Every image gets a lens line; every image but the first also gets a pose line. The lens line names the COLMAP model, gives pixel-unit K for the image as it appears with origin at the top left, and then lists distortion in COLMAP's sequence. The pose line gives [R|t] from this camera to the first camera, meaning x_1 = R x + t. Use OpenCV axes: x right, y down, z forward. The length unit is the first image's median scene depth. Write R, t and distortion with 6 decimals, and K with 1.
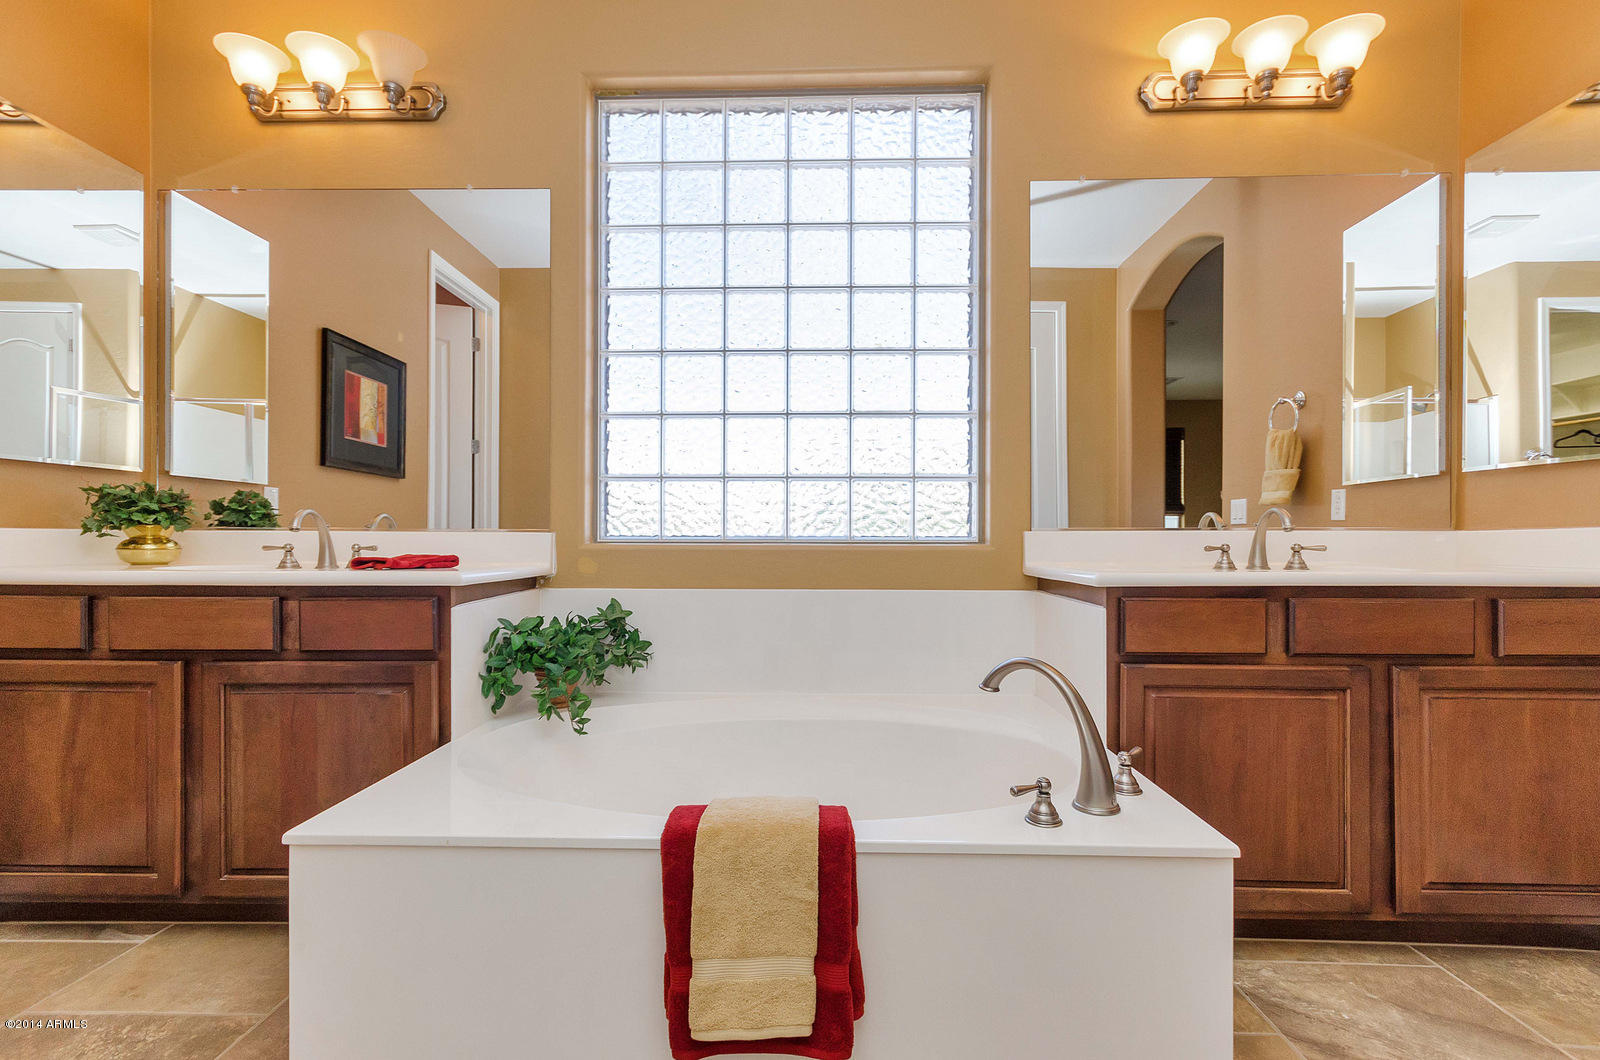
lens RADIAL K [[734.9, 0, 798.9], [0, 734.9, 542.5], [0, 0, 1]] dist [0.000692, 0.000211]
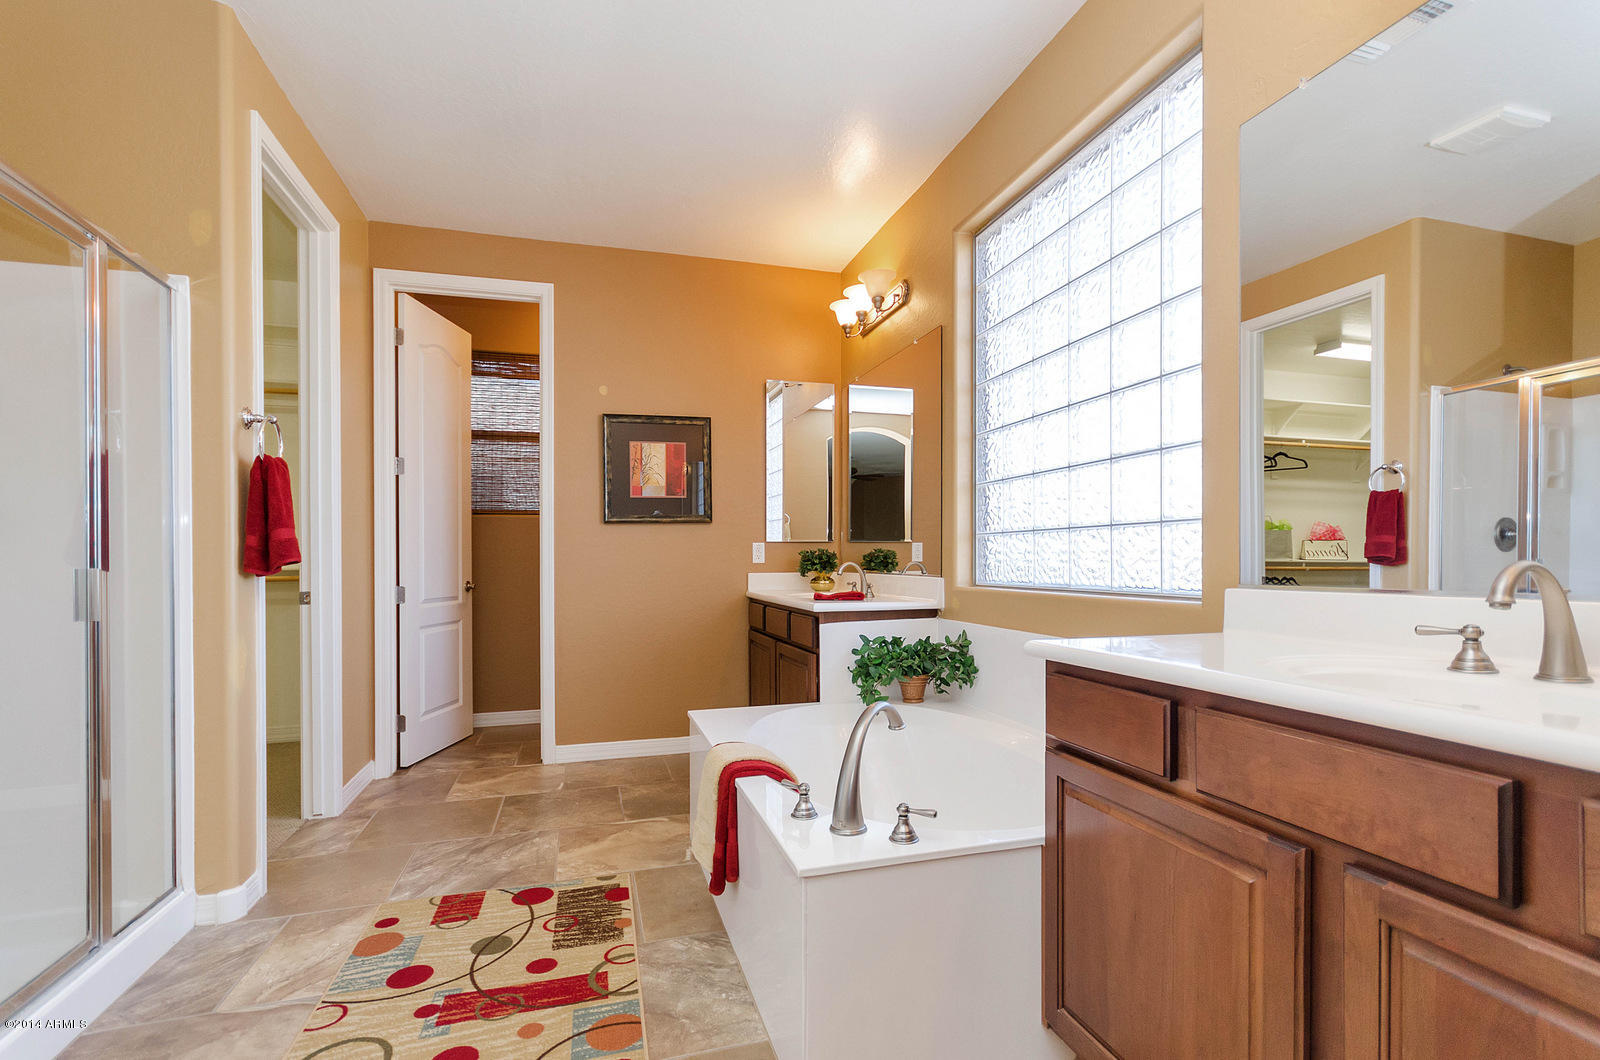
lens RADIAL K [[752.7, 0, 803.7], [0, 752.7, 556.5], [0, 0, 1]] dist [0.001626, 0.000556]
pose [[0.306583, -0.007387, -0.951815, 0.918346], [0.004669, 0.999970, -0.006257, -0.045348], [0.951833, -0.002526, 0.306608, 0.330976]]
